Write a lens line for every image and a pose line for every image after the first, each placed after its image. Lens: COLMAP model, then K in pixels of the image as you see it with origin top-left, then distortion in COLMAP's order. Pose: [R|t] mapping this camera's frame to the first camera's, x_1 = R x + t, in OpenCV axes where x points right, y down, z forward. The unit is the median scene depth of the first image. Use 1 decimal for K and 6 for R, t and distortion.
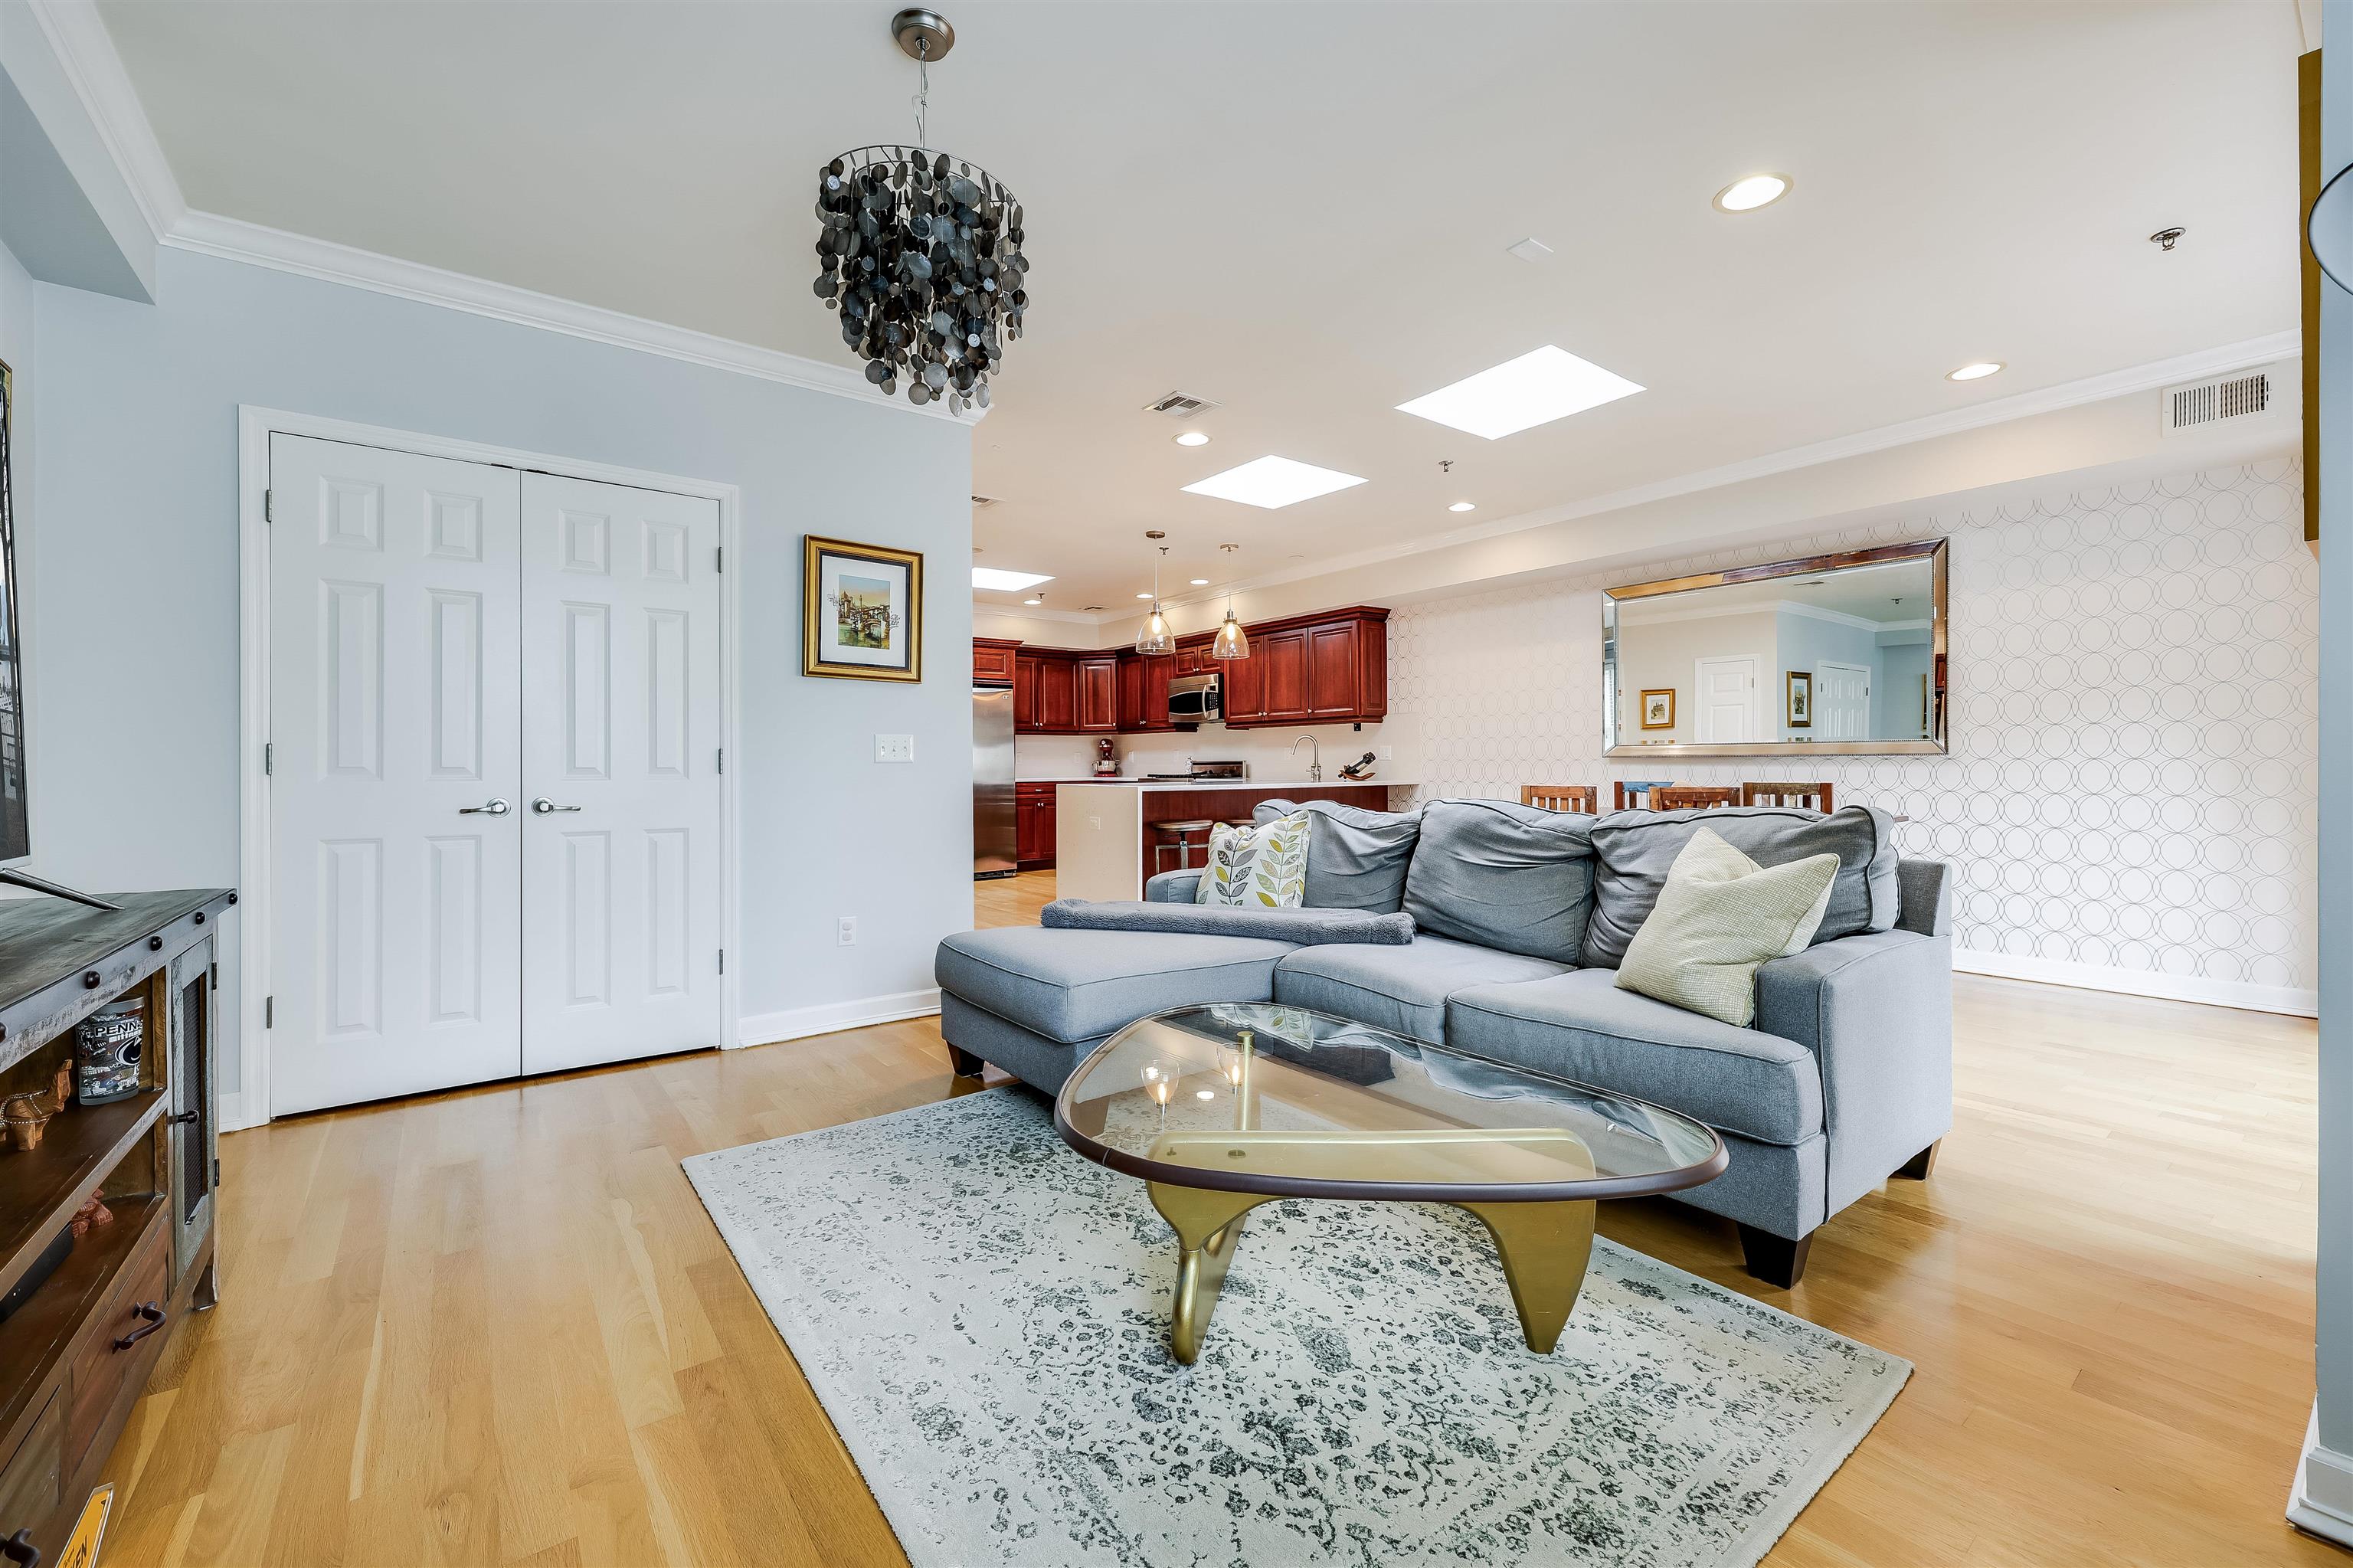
lens RADIAL K [[957.0, 0, 1201.3], [0, 957.0, 793.5], [0, 0, 1]] dist [-0.002377, -0.000233]
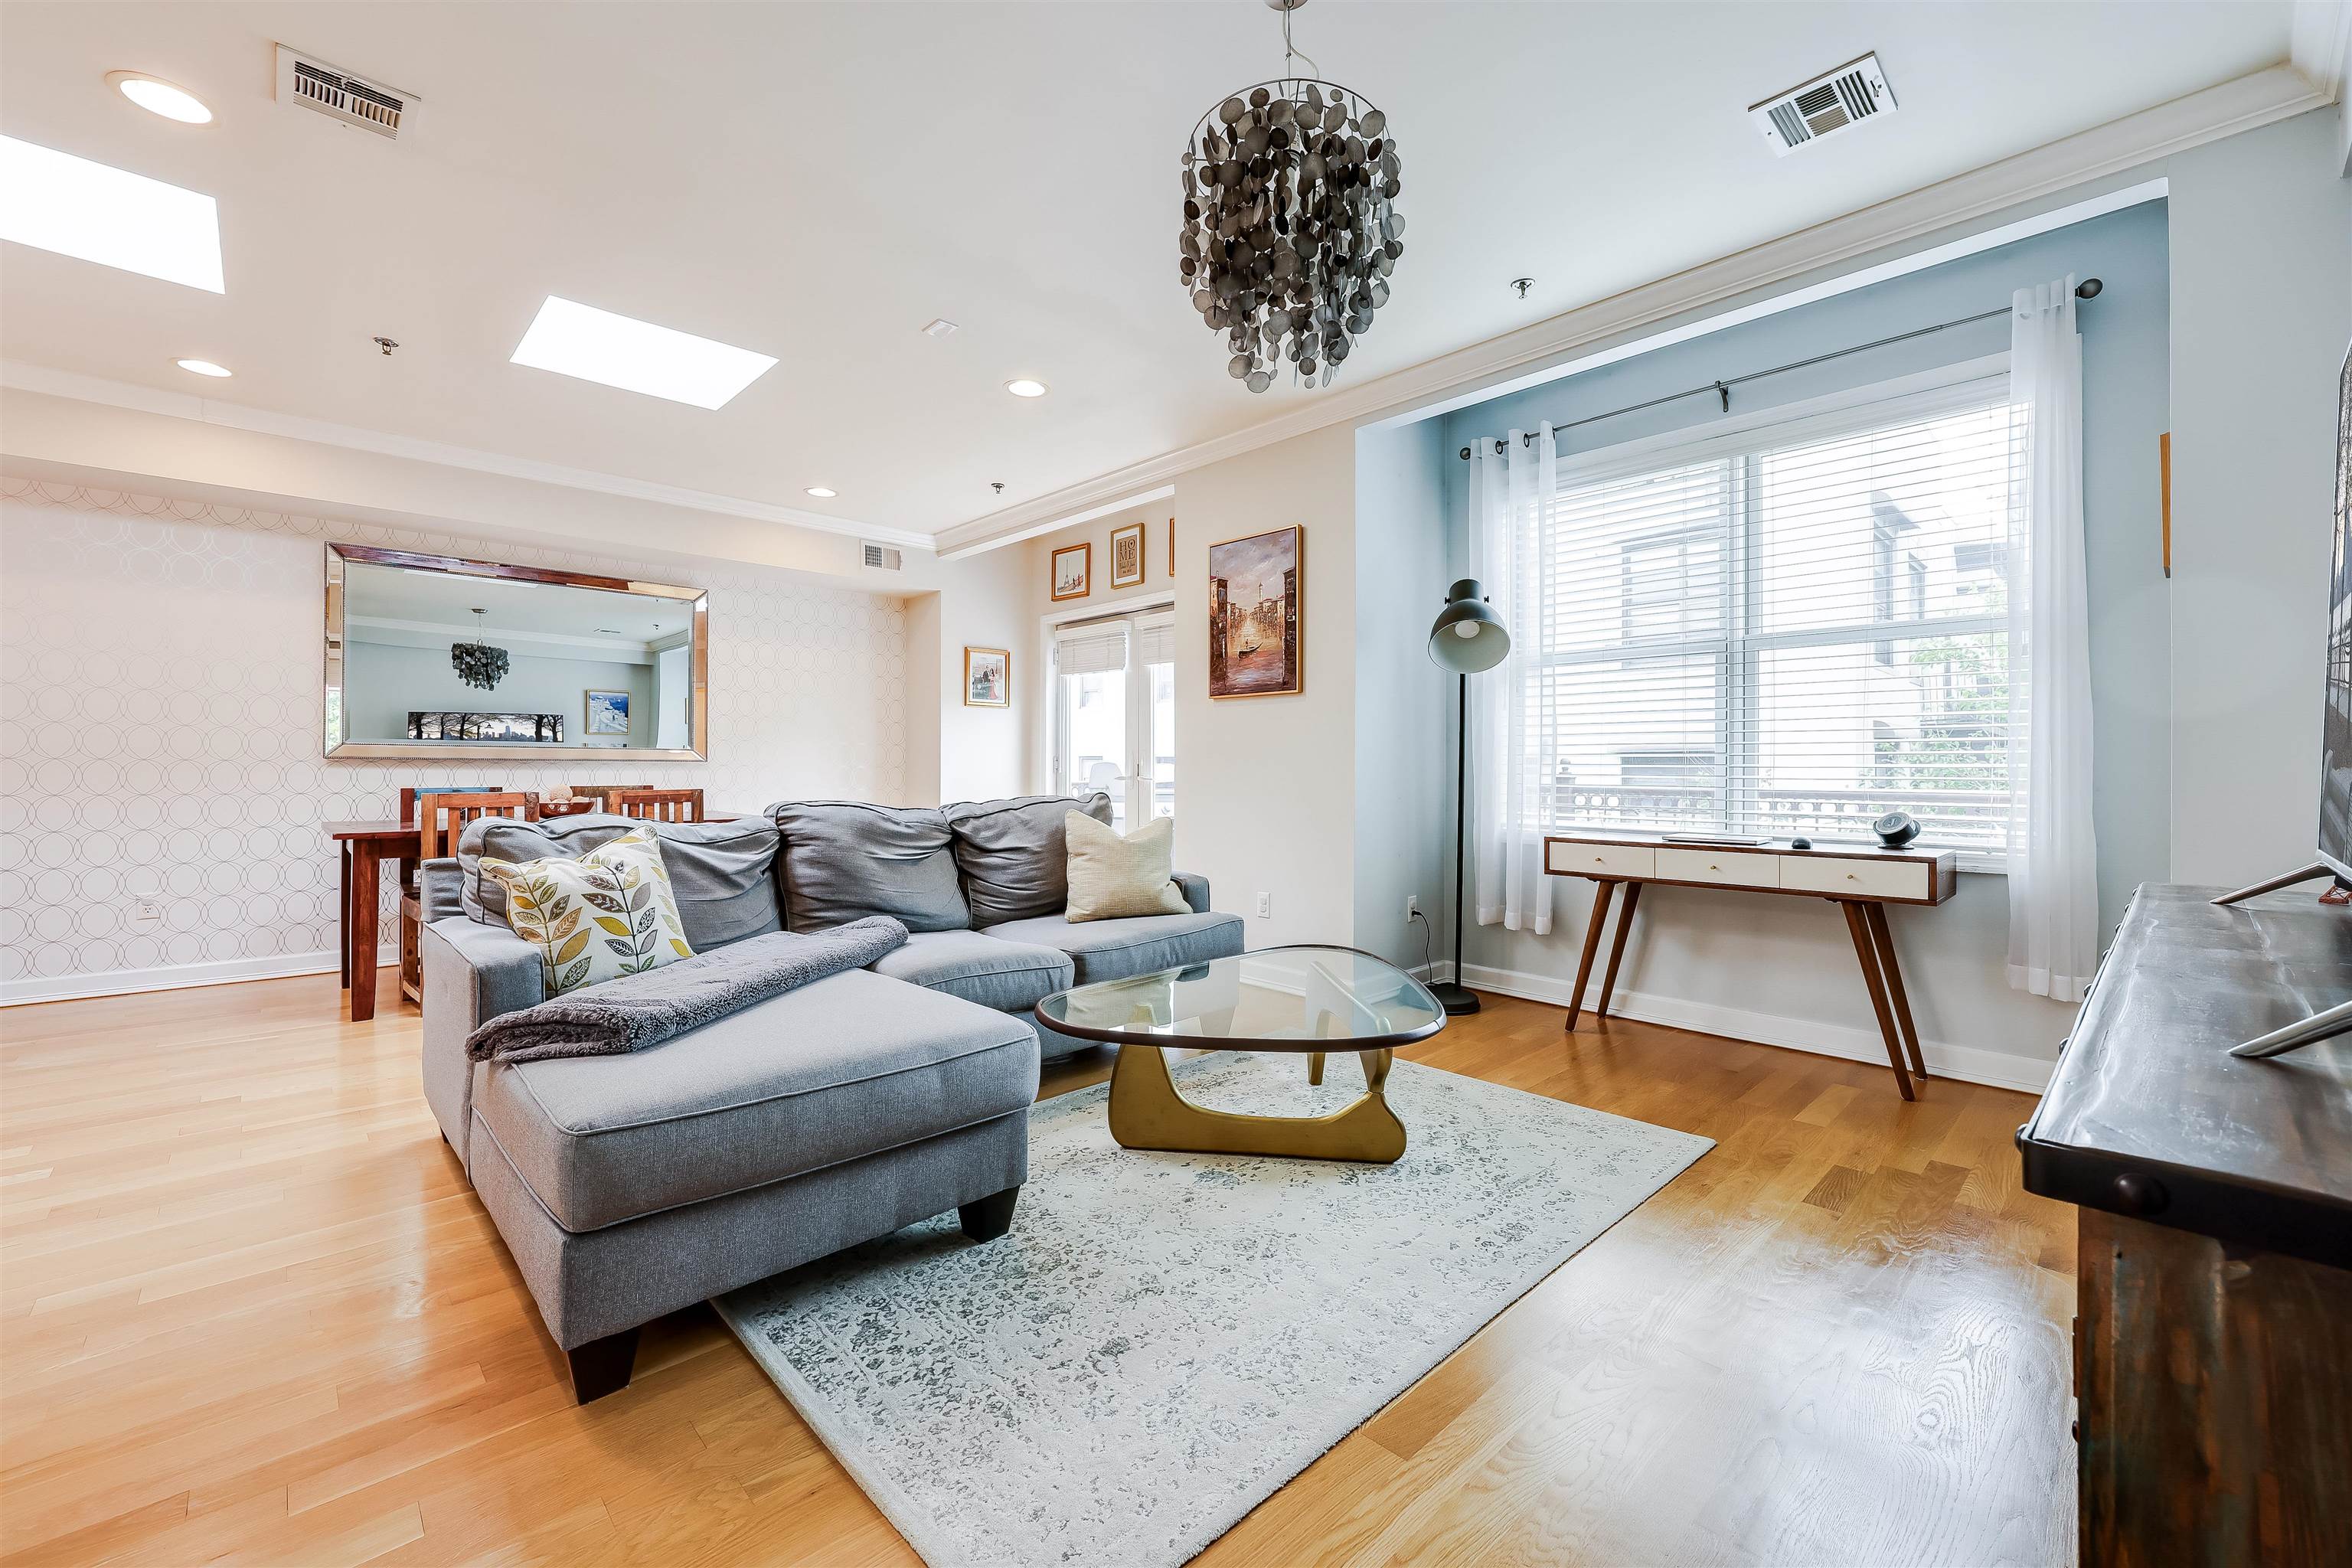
lens RADIAL K [[929.2, 0, 1167.5], [0, 929.2, 779.4], [0, 0, 1]] dist [-0.001681, -0.000026]
pose [[-0.076522, -0.004520, 0.997058, -0.558482], [0.029976, 0.999527, 0.006832, -0.009781], [-0.996617, 0.030411, -0.076350, 0.558968]]
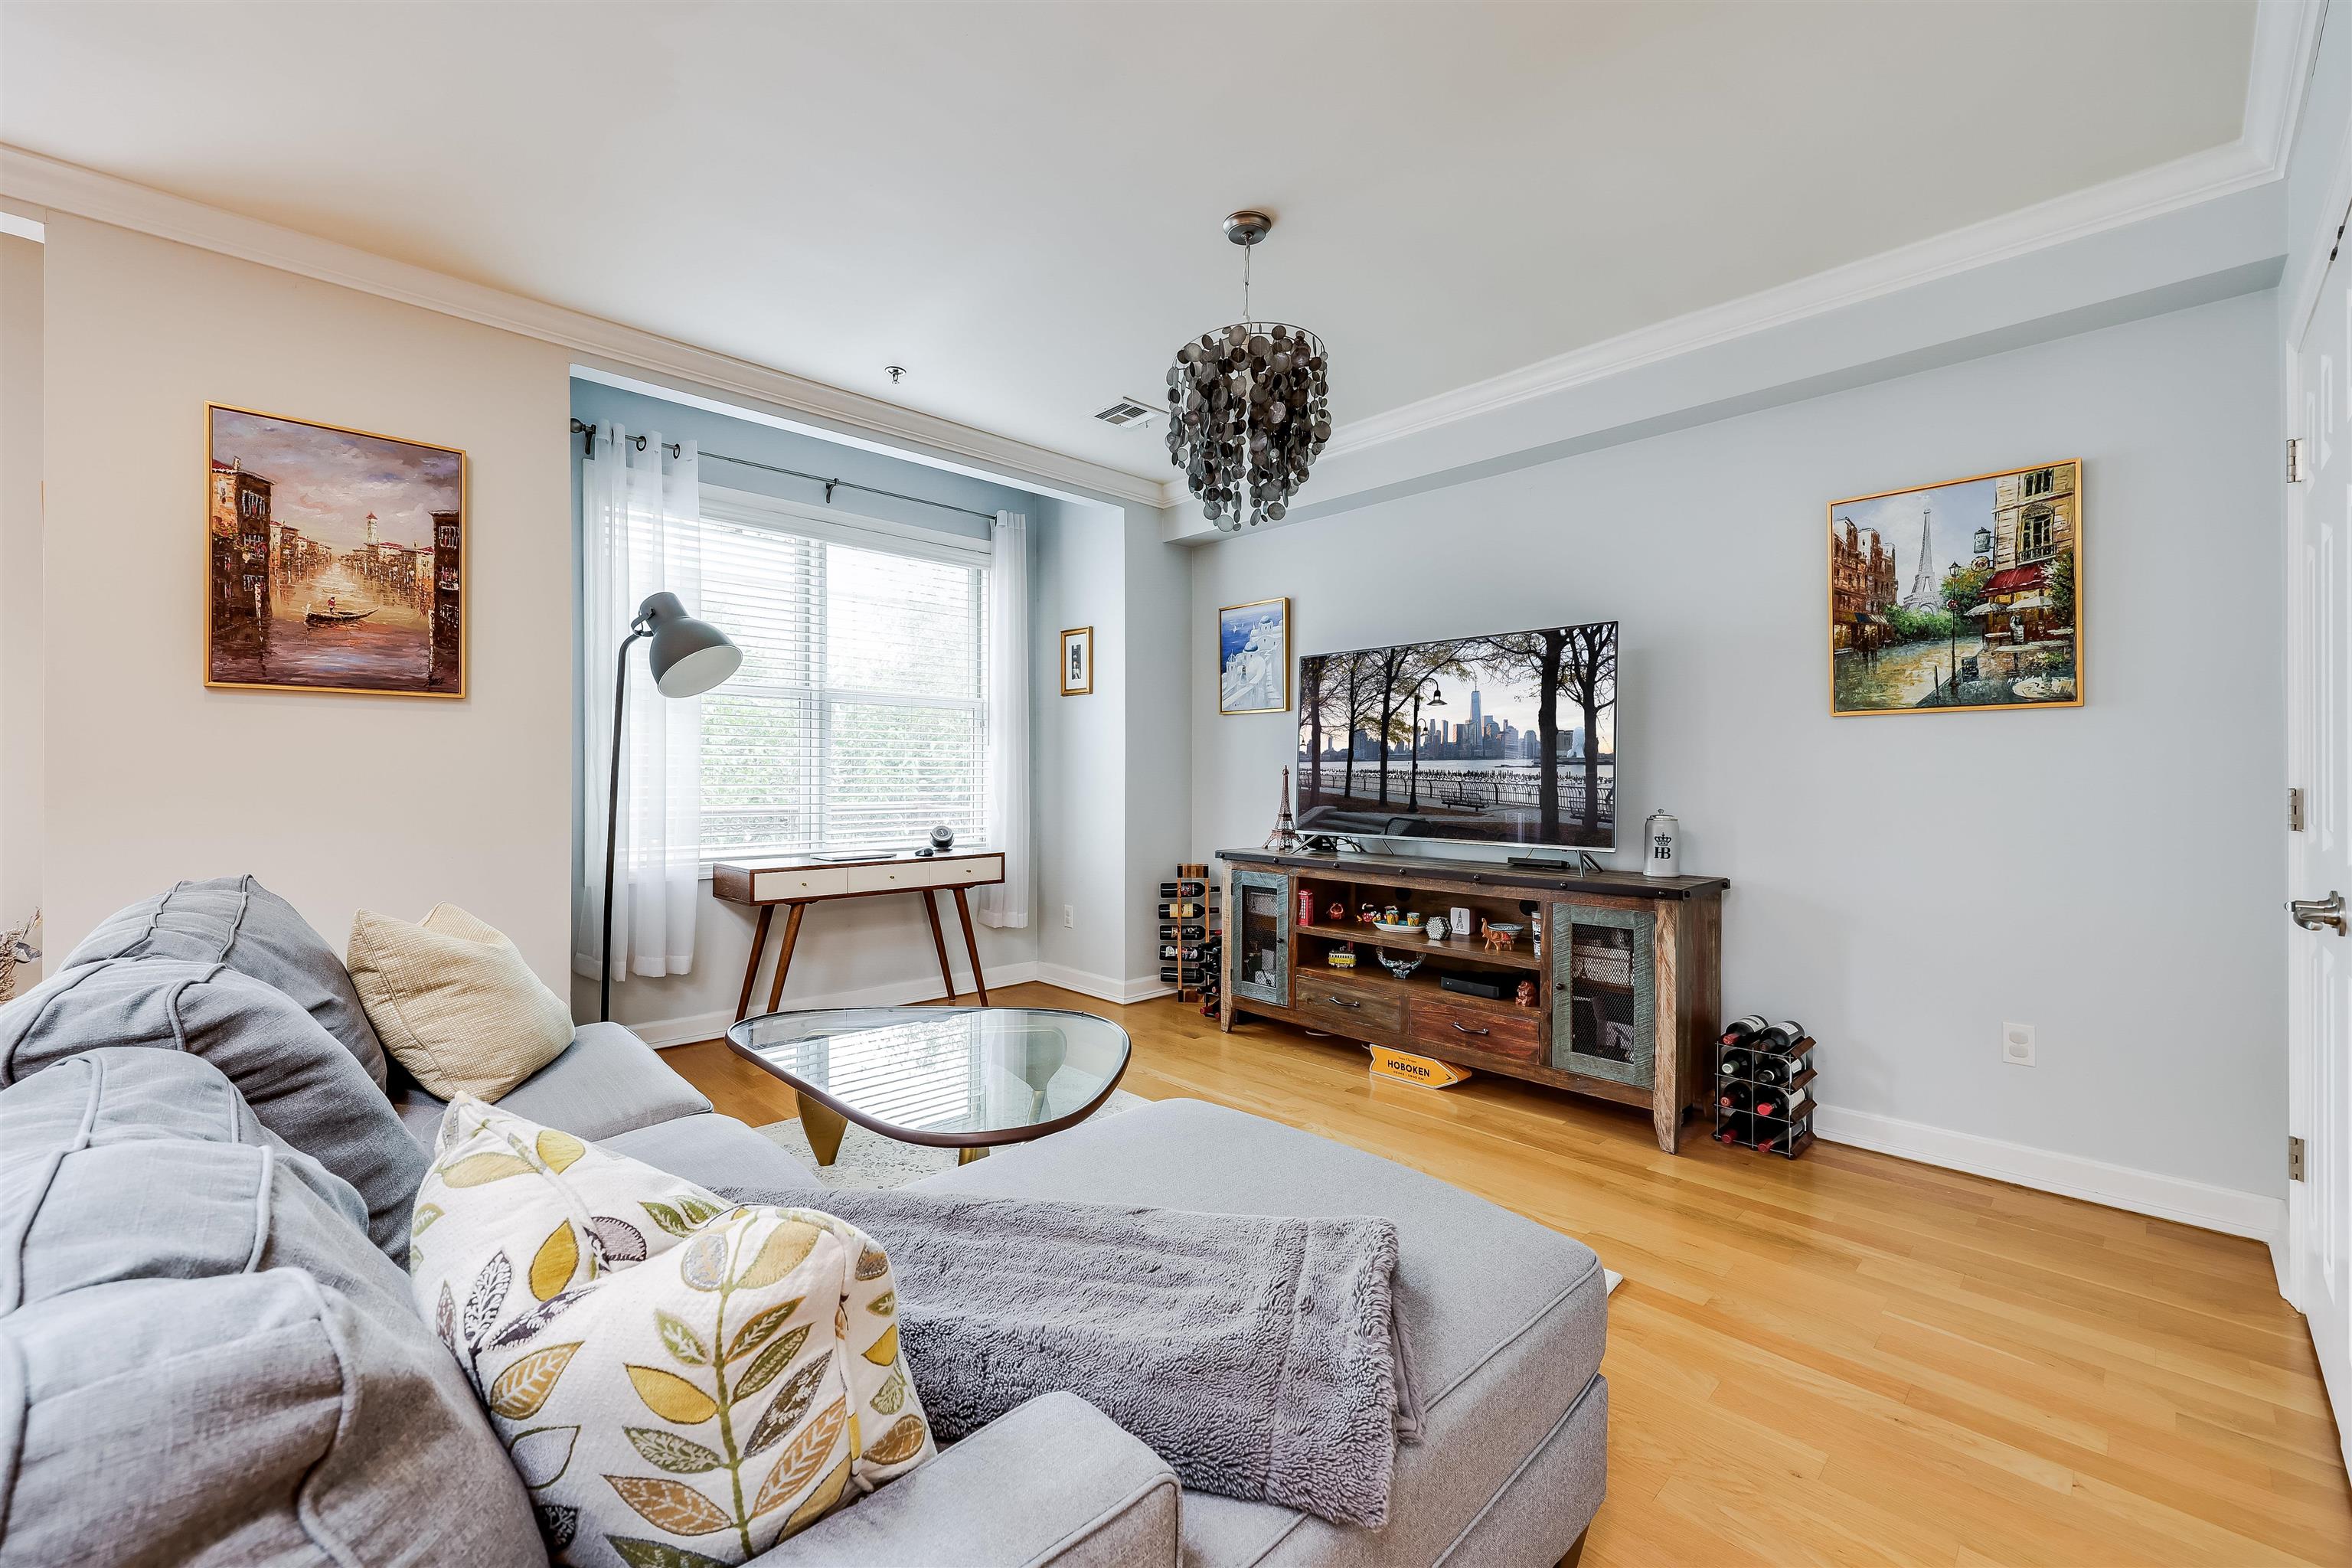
lens RADIAL K [[956.4, 0, 1167.3], [0, 956.4, 776.0], [0, 0, 1]] dist [-0.002396, -0.000314]
pose [[-0.997197, 0.002918, -0.074758, -0.050574], [0.000519, 0.999485, 0.032088, -0.055855], [0.074813, 0.031959, -0.996685, 1.059494]]
